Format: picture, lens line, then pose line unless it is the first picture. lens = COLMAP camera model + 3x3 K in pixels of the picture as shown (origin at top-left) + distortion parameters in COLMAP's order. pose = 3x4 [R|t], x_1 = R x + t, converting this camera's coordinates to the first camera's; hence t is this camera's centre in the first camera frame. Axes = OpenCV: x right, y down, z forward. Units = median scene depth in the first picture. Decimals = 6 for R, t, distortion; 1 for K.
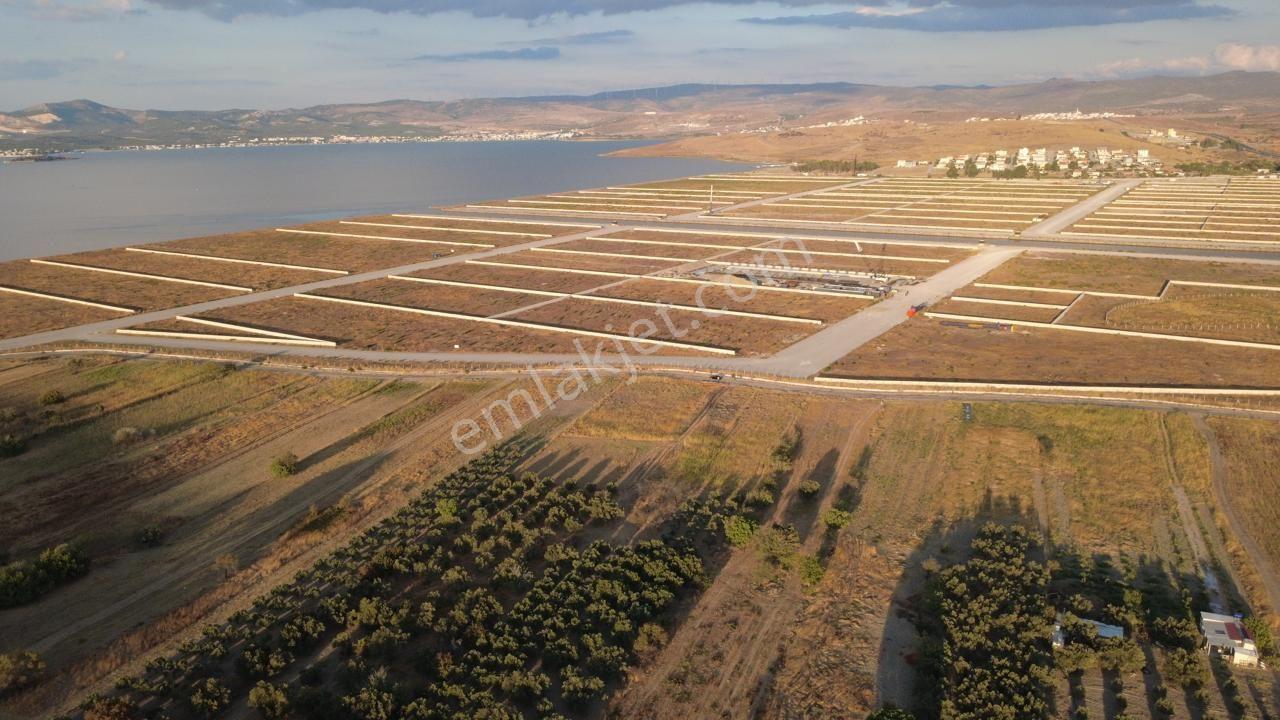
lens RADIAL K [[934.5, 0, 641.8], [0, 934.5, 363.8], [0, 0, 1]] dist [-0.000157, 0.000416]
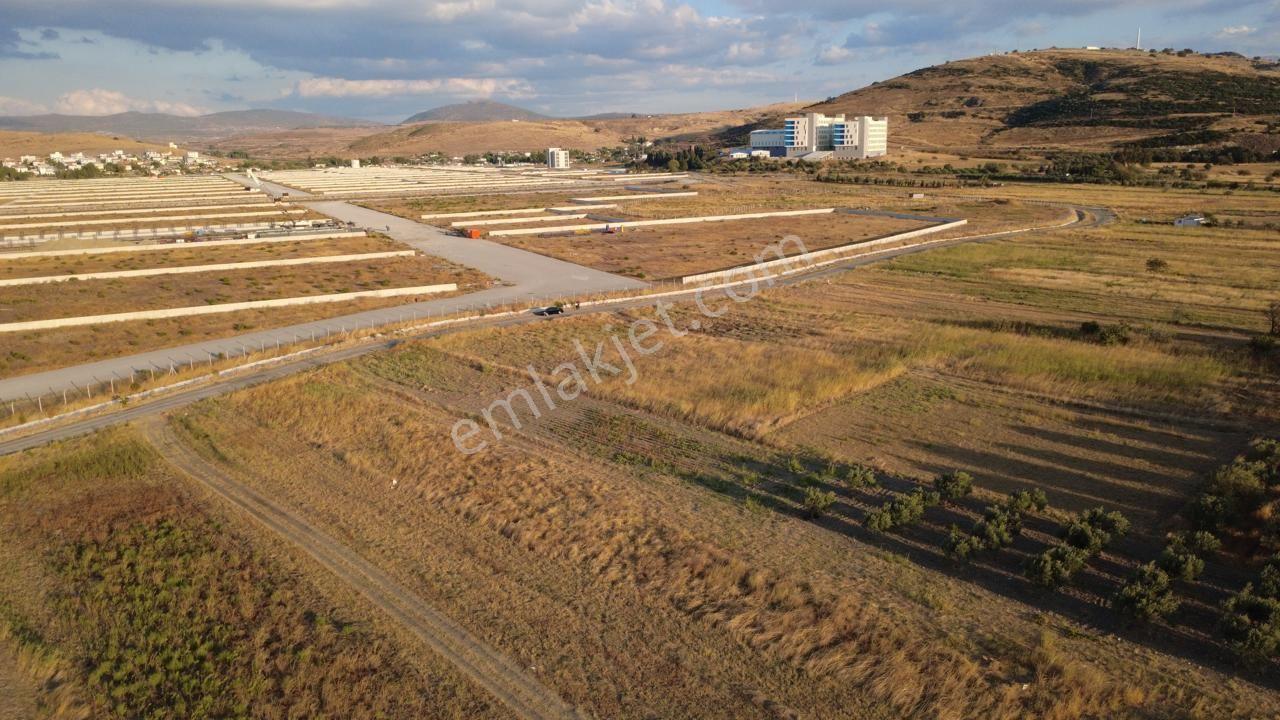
lens RADIAL K [[934.5, 0, 639.8], [0, 934.5, 356.3], [0, 0, 1]] dist [-0.000157, 0.000416]
pose [[0.496445, -0.188007, 0.847465, -0.234240], [0.233895, 0.969129, 0.077982, 0.007103], [-0.835964, 0.159504, 0.525093, 0.507706]]
